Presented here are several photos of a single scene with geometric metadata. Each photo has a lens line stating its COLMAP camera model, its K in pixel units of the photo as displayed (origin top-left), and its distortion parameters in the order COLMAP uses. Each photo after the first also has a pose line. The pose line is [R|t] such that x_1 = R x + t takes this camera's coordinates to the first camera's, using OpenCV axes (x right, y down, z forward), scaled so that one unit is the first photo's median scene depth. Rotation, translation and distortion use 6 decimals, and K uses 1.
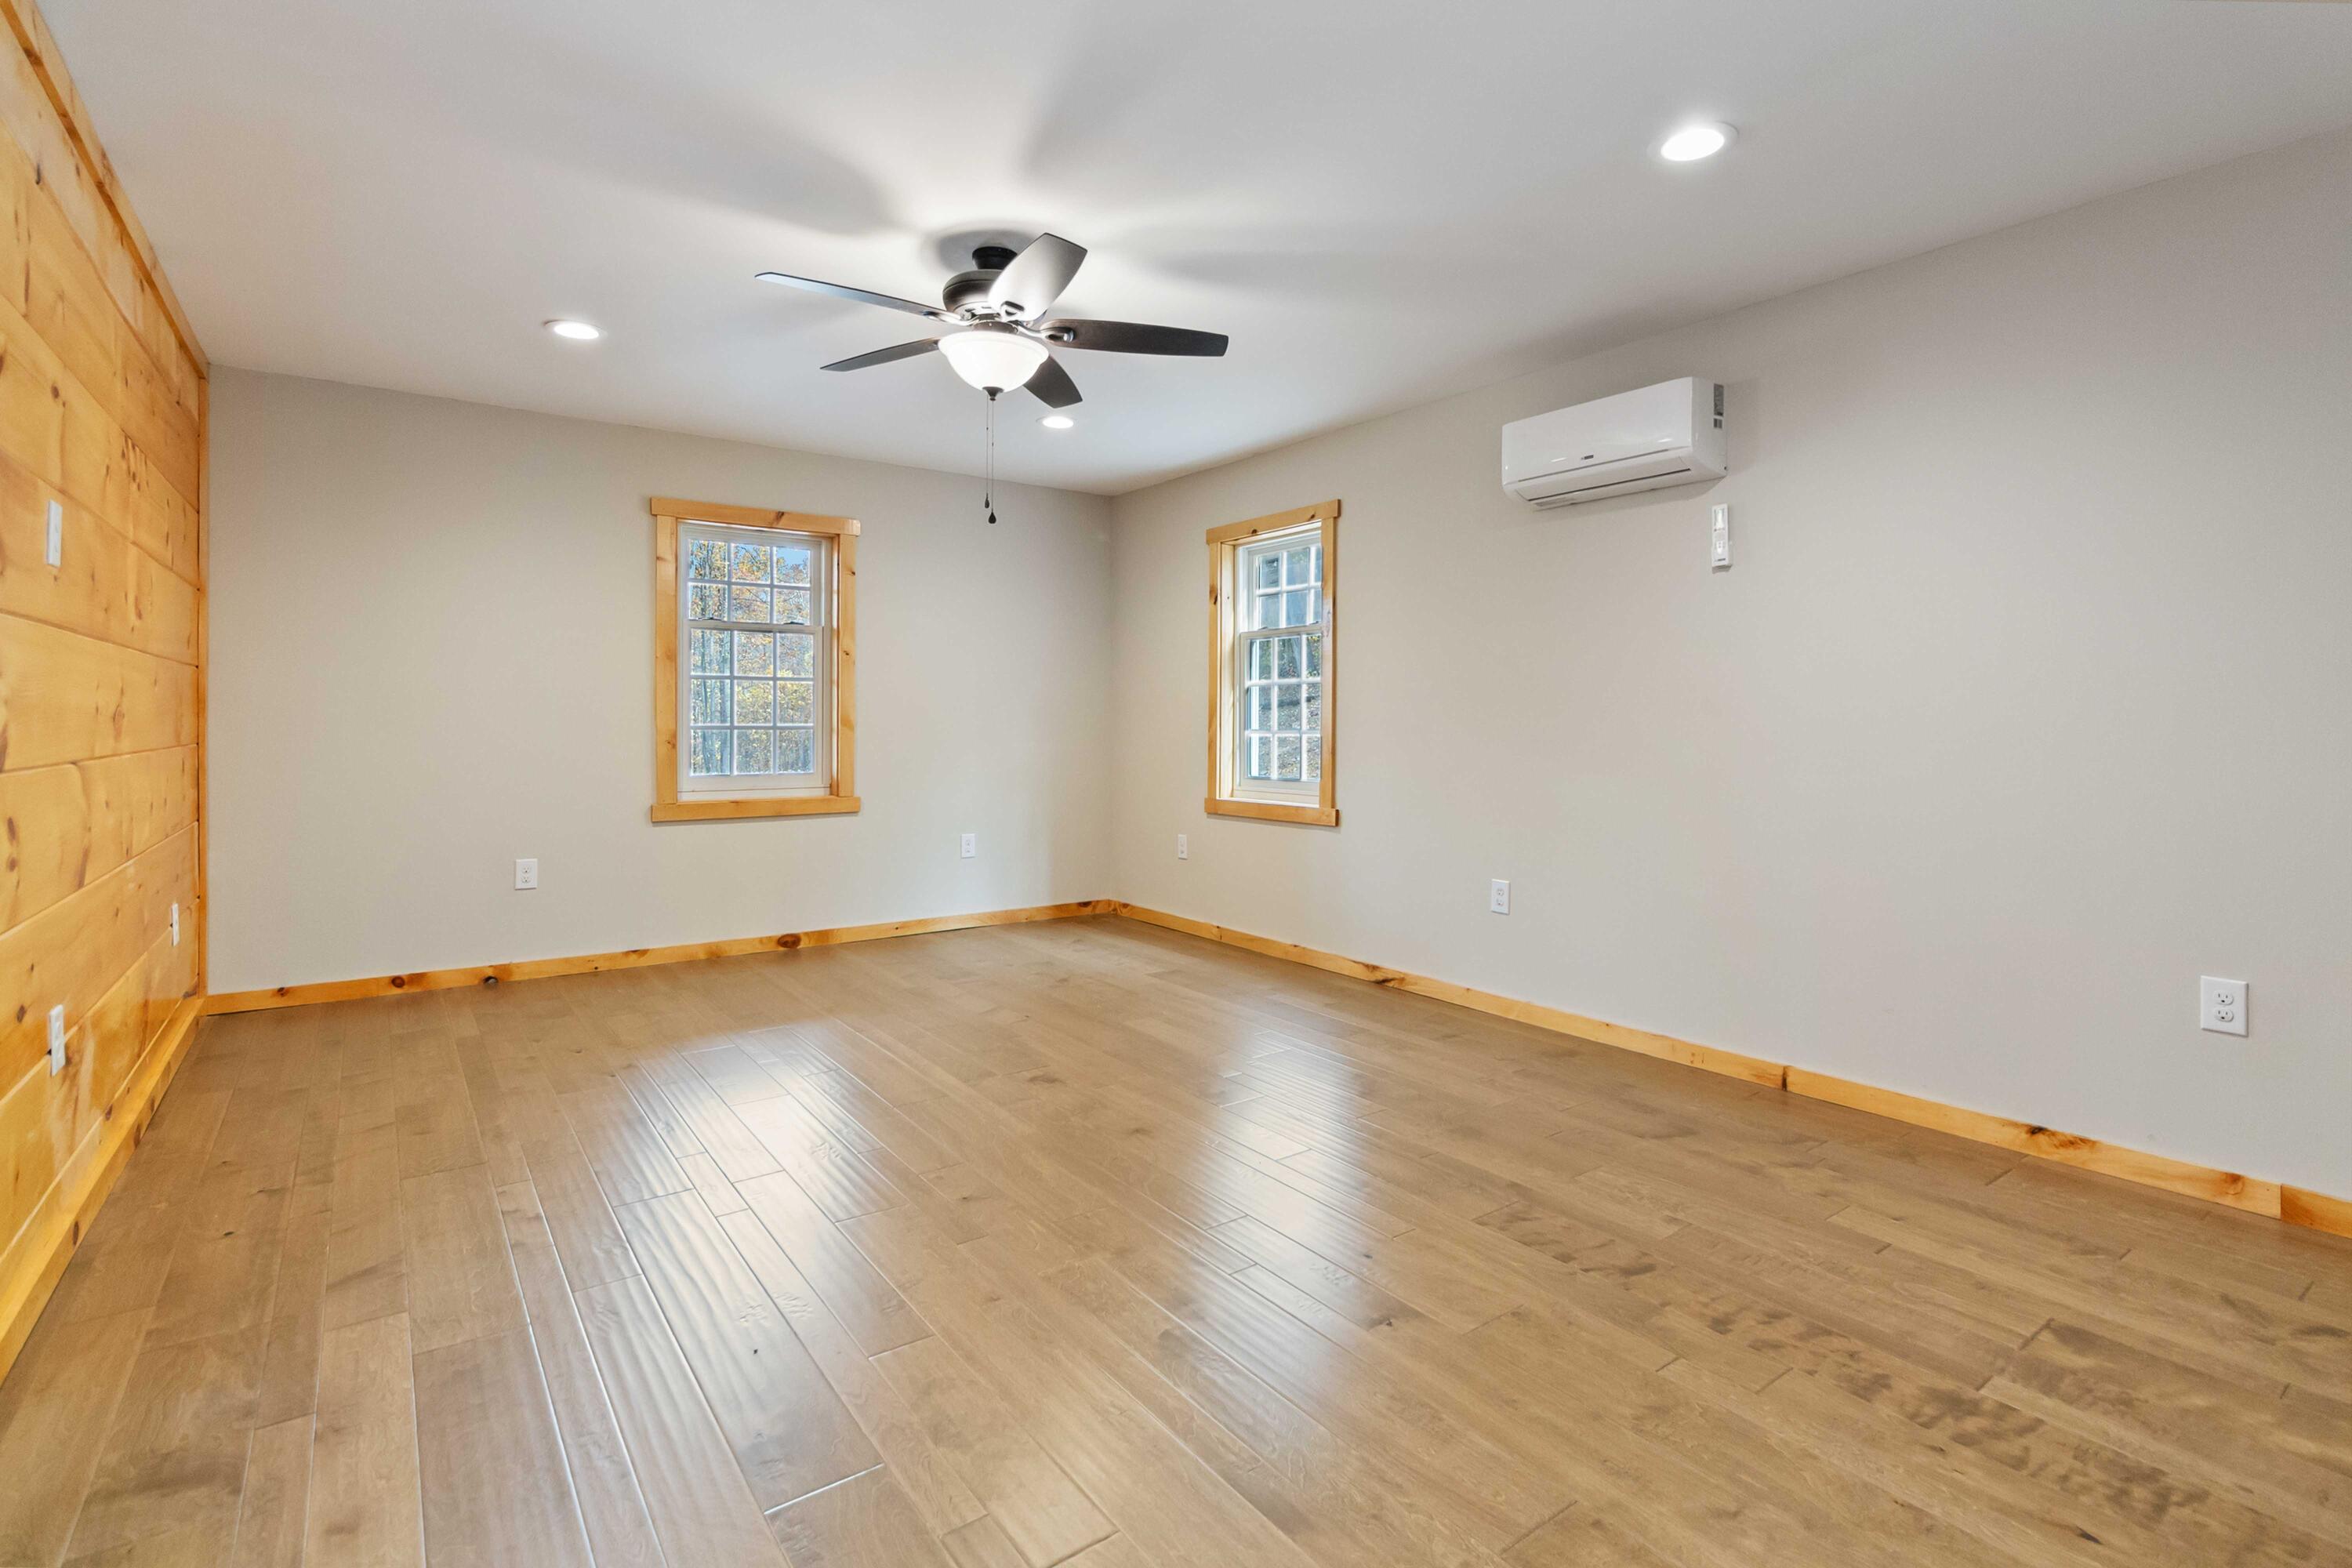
lens RADIAL K [[1106.3, 0, 1175.4], [0, 1106.3, 756.8], [0, 0, 1]] dist [-0.000168, 0.001140]
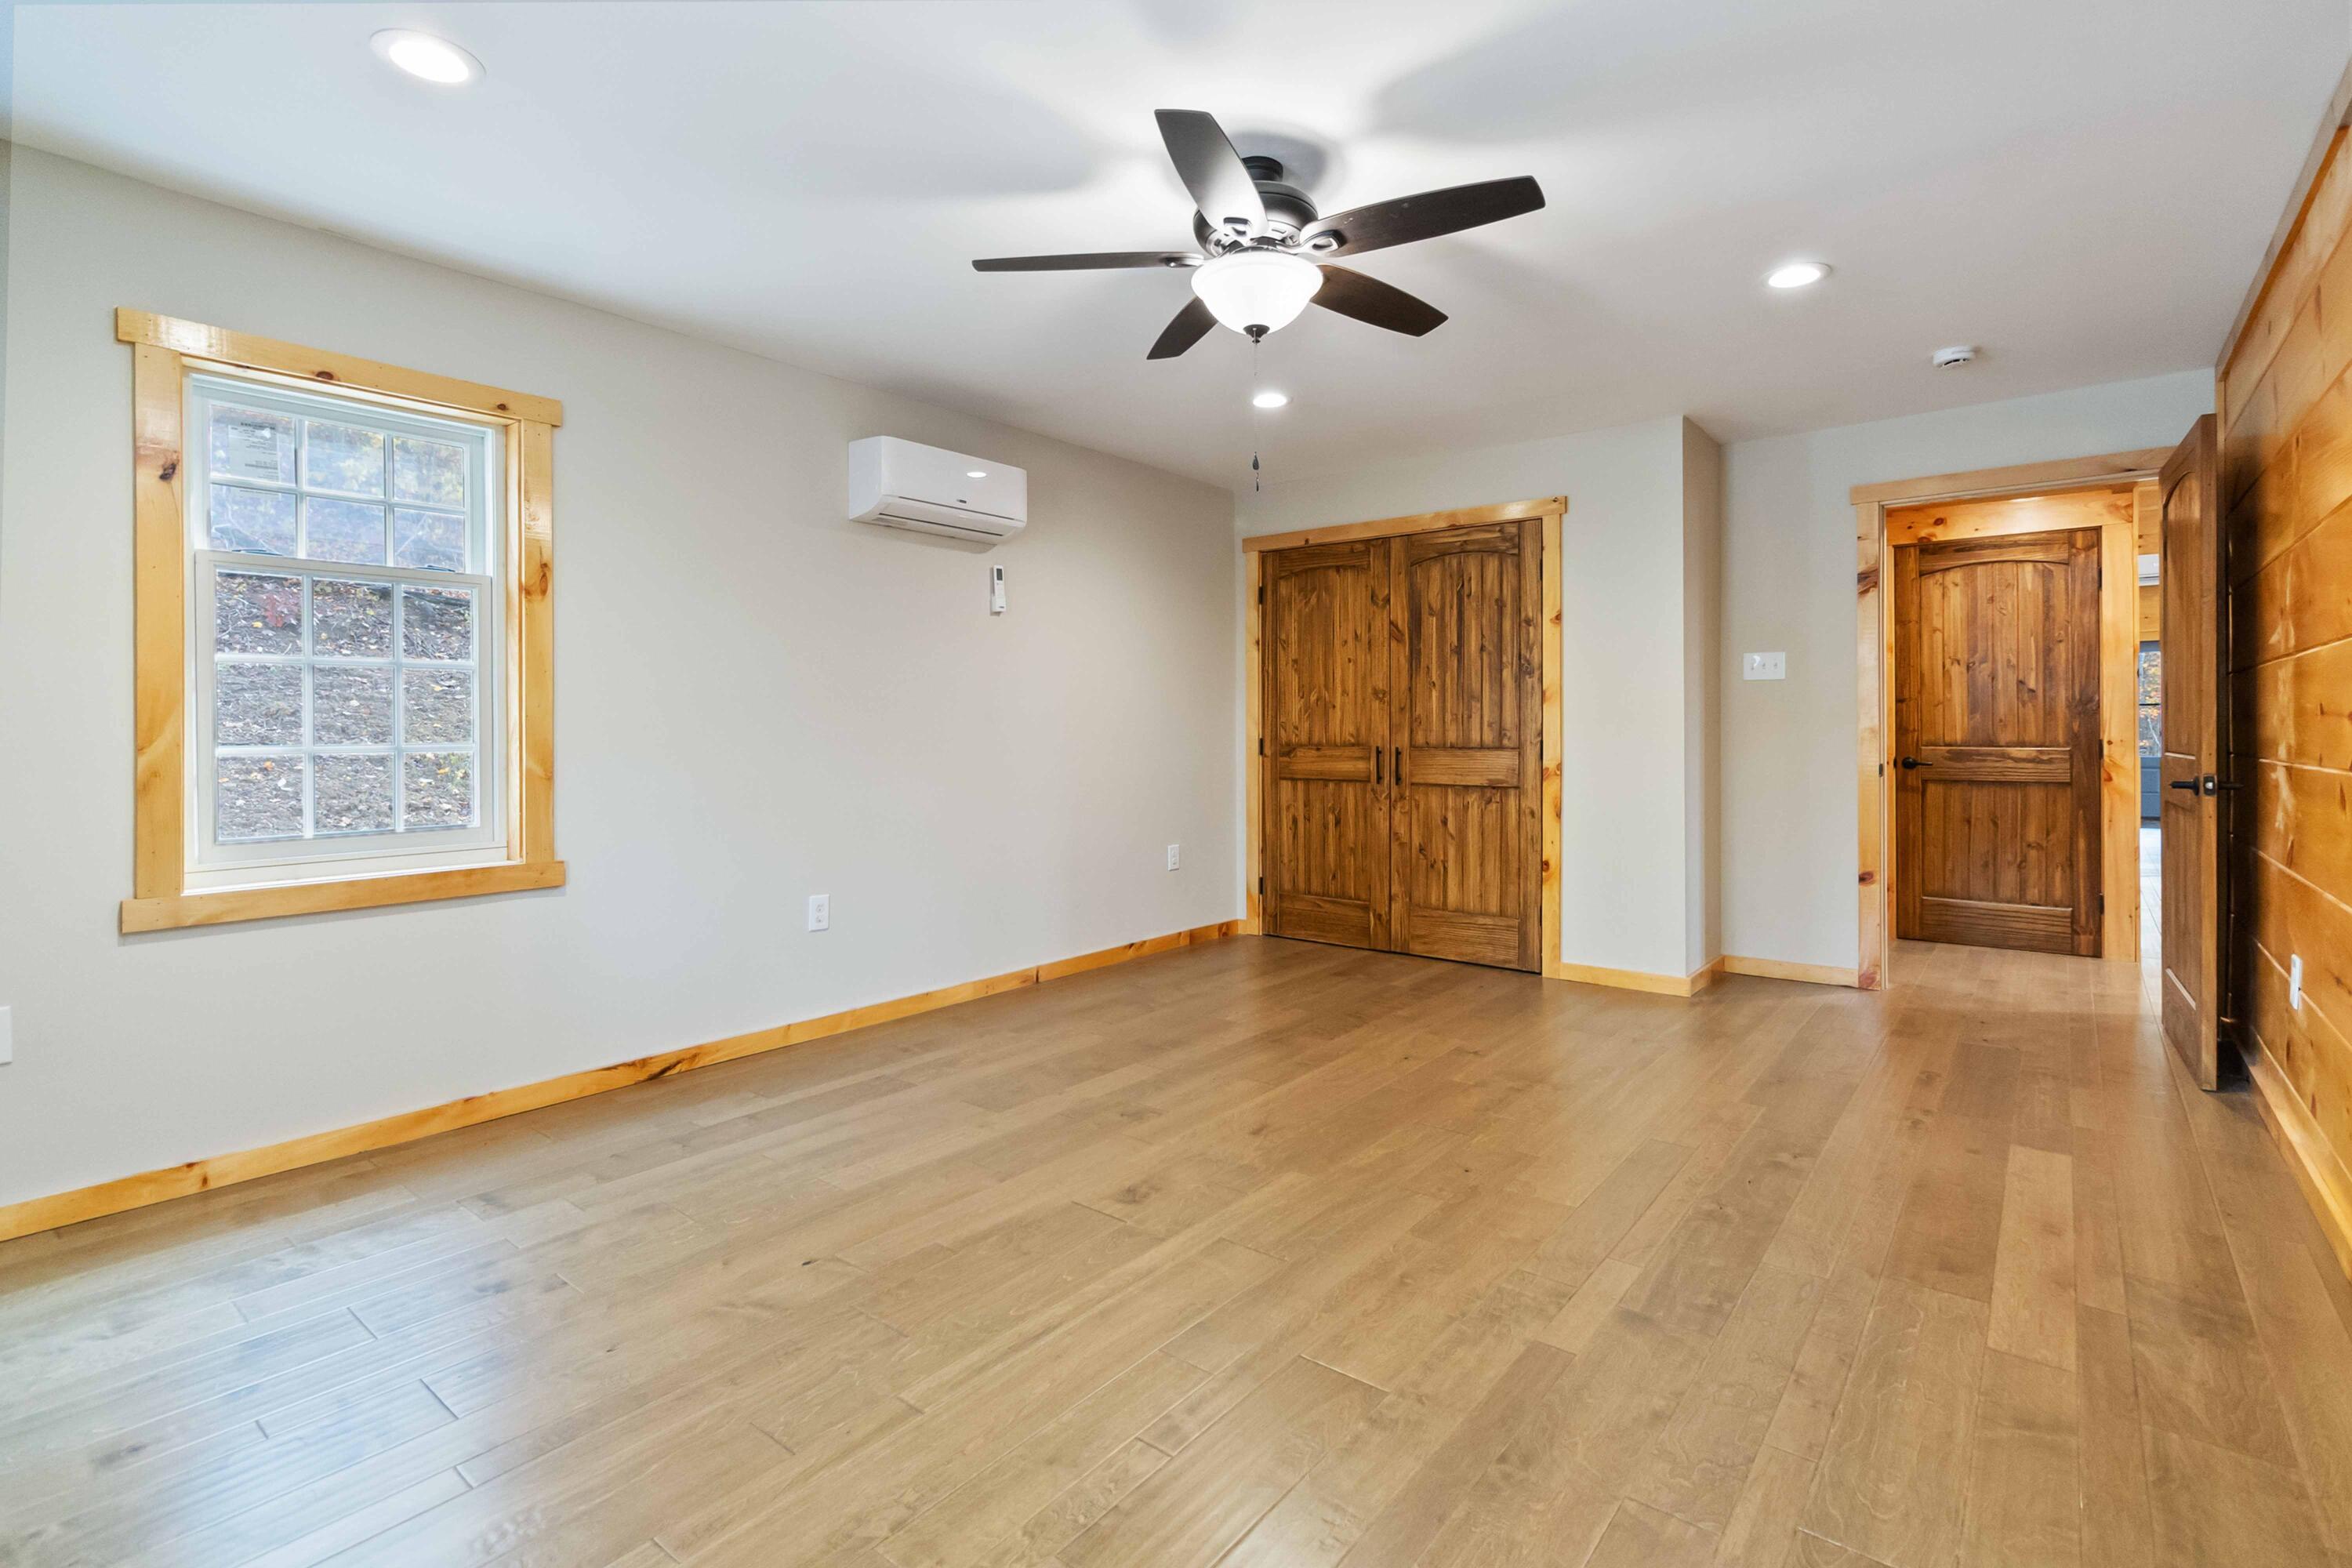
lens RADIAL K [[1107.5, 0, 1185.8], [0, 1107.5, 734.6], [0, 0, 1]] dist [0.000103, -0.000047]
pose [[-0.270925, -0.005232, 0.962586, -0.890556], [0.031979, 0.999384, 0.014433, -0.038207], [-0.962069, 0.034692, -0.270591, 1.192260]]
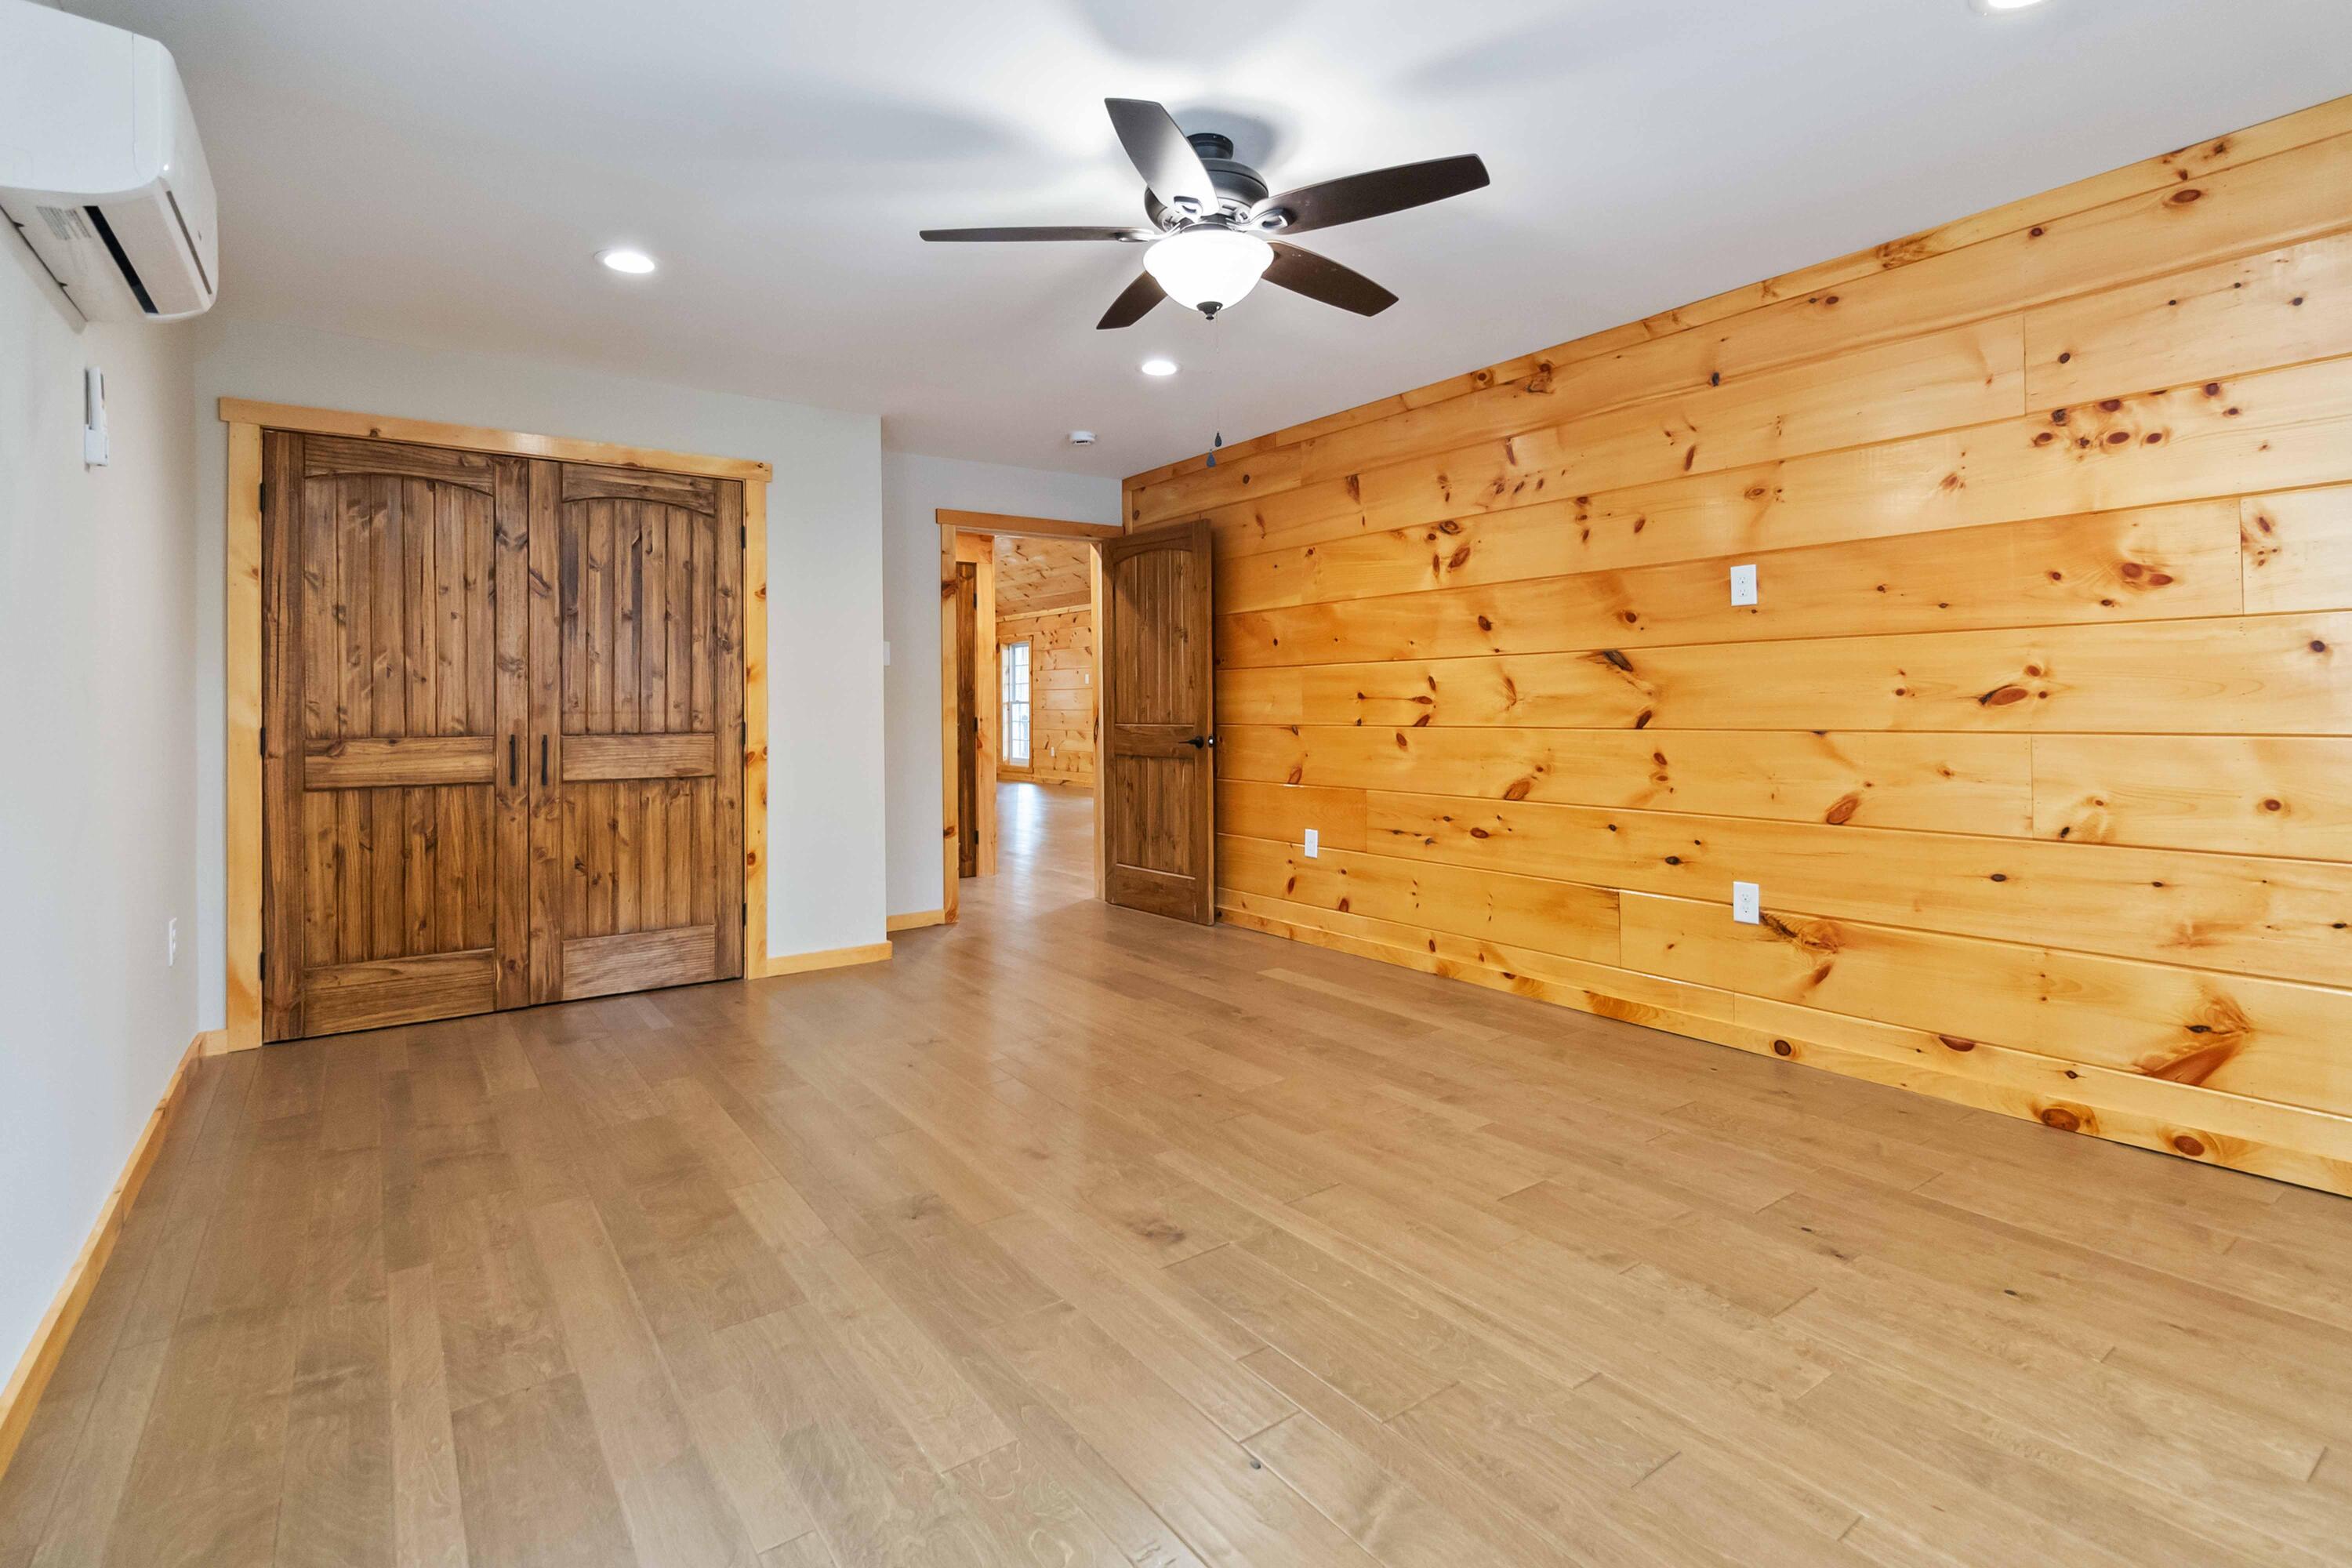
lens RADIAL K [[1118.8, 0, 1208.3], [0, 1118.8, 709.0], [0, 0, 1]] dist [0.004167, 0.000737]
pose [[-0.999842, 0.005939, -0.016751, -0.140613], [0.005393, 0.999458, 0.032471, -0.052630], [0.016934, 0.032375, -0.999332, 1.720339]]
